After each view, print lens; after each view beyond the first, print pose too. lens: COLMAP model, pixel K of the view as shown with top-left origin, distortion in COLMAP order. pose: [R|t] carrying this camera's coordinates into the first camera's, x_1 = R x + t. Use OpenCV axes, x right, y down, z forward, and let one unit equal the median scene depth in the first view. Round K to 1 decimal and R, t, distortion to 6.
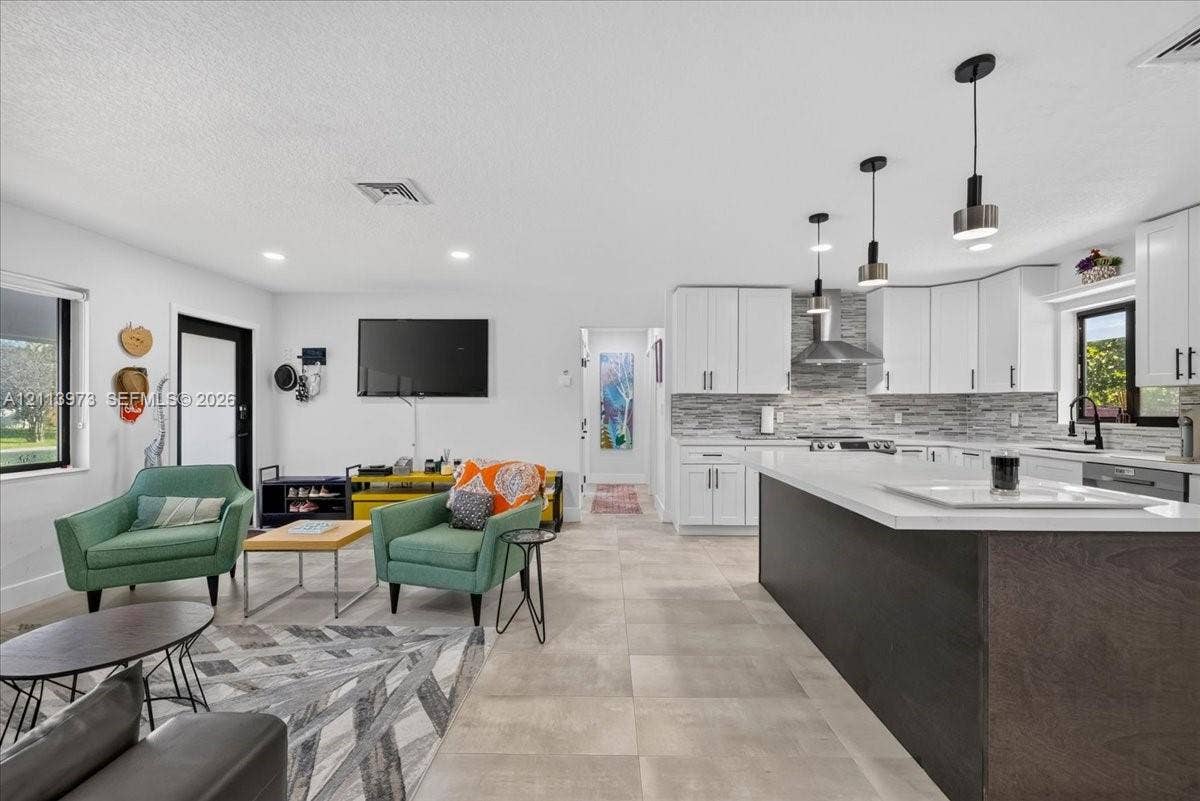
lens RADIAL K [[509.8, 0, 601.2], [0, 509.8, 408.7], [0, 0, 1]] dist [-0.001088, -0.000301]
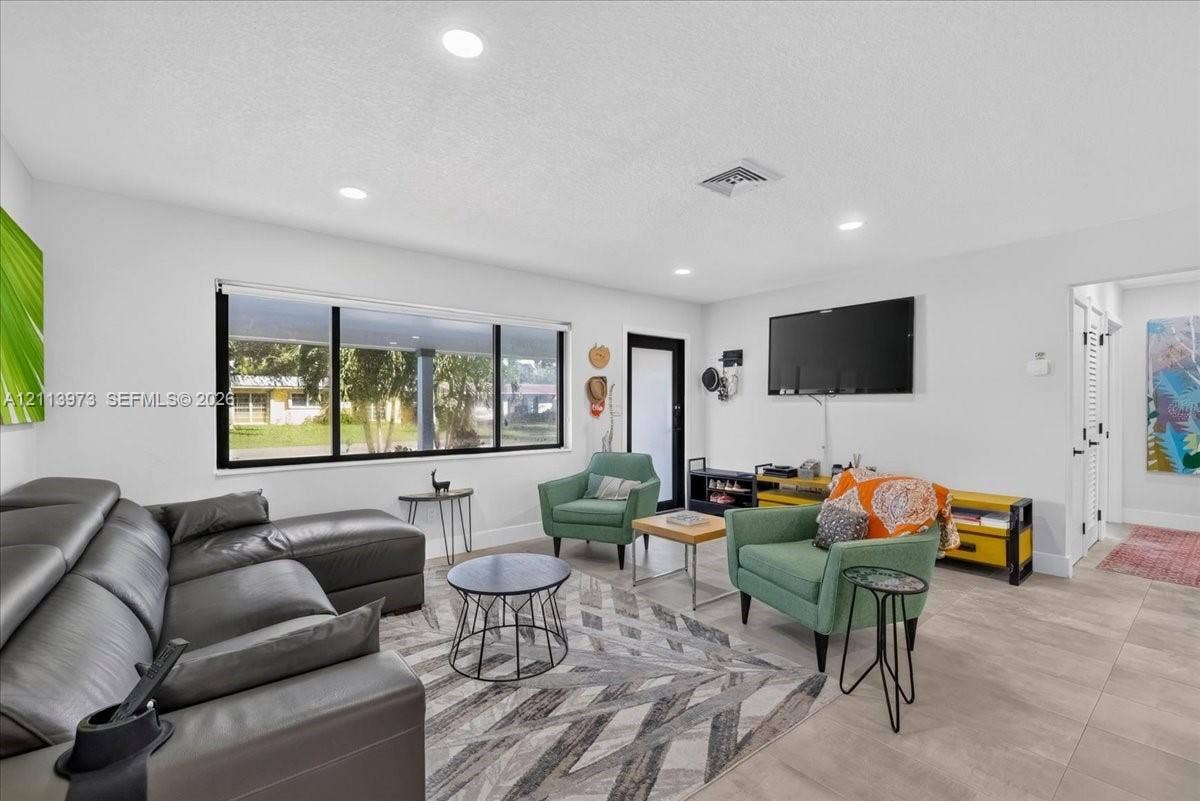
lens RADIAL K [[514.3, 0, 598.5], [0, 514.3, 407.6], [0, 0, 1]] dist [0.001782, 0.000255]
pose [[0.637033, 0.001128, -0.770835, 0.154960], [-0.000747, 0.999999, 0.000845, -0.000855], [0.770836, 0.000038, 0.637034, 0.179198]]
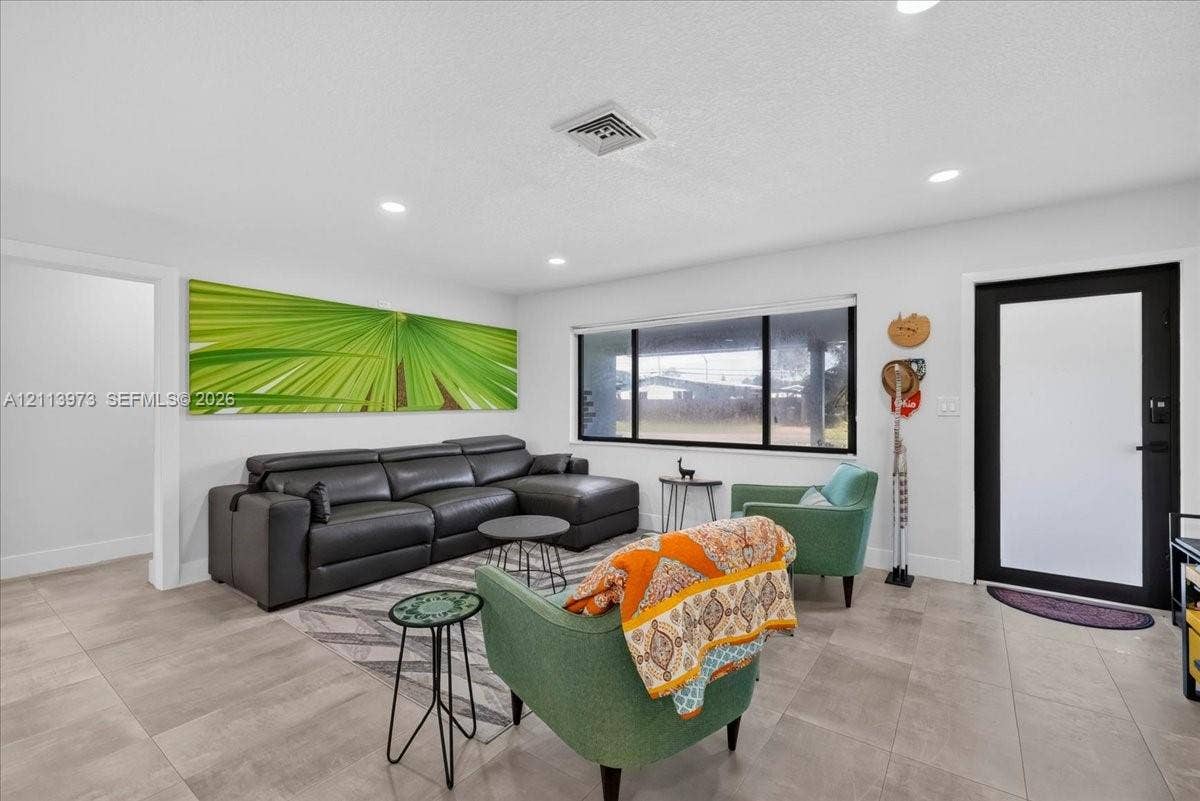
lens RADIAL K [[513.2, 0, 597.7], [0, 513.2, 401.6], [0, 0, 1]] dist [-0.002636, -0.000895]
pose [[-0.579631, -0.001308, -0.814878, 0.231406], [-0.001006, 0.999999, -0.000890, -0.001812], [0.814879, 0.000304, -0.579632, 1.373214]]
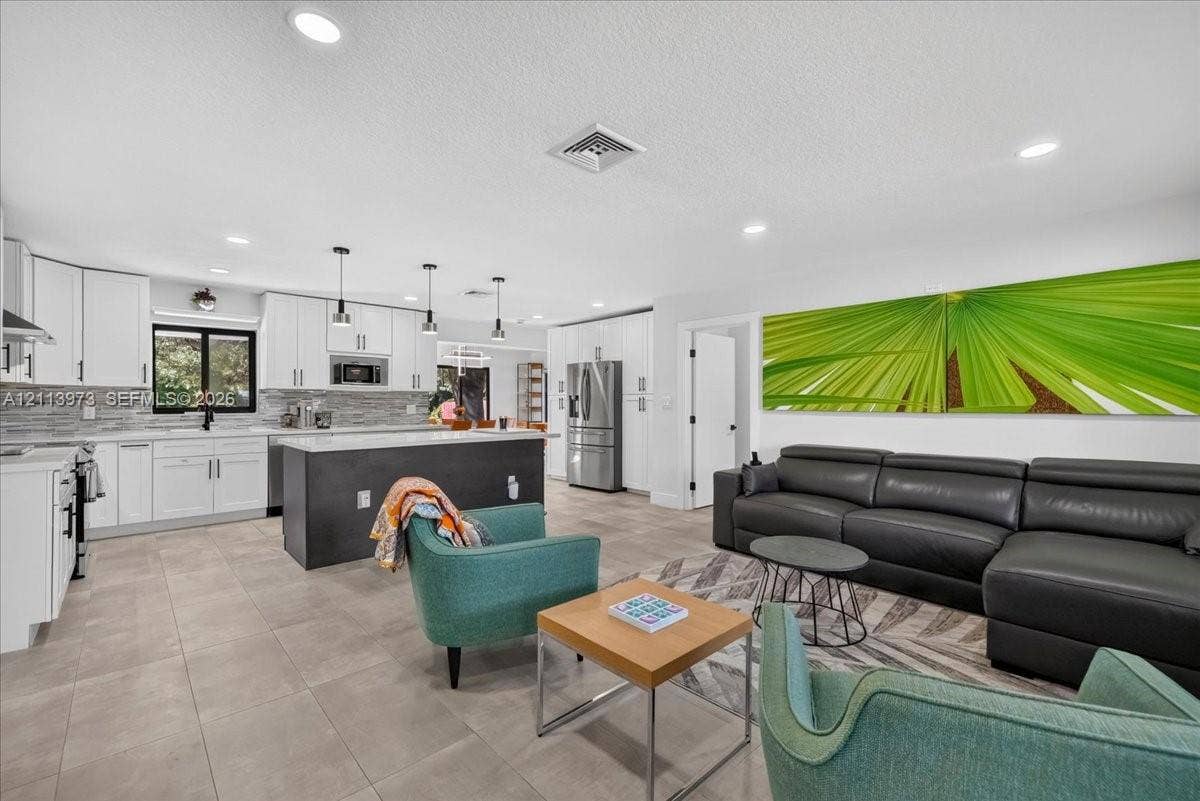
lens RADIAL K [[513.2, 0, 597.7], [0, 513.2, 401.6], [0, 0, 1]] dist [-0.002636, -0.000895]
pose [[-0.685970, -0.001361, 0.727628, -0.993172], [0.000526, 0.999997, 0.002367, -0.003959], [-0.727629, 0.002007, -0.685968, 1.502972]]
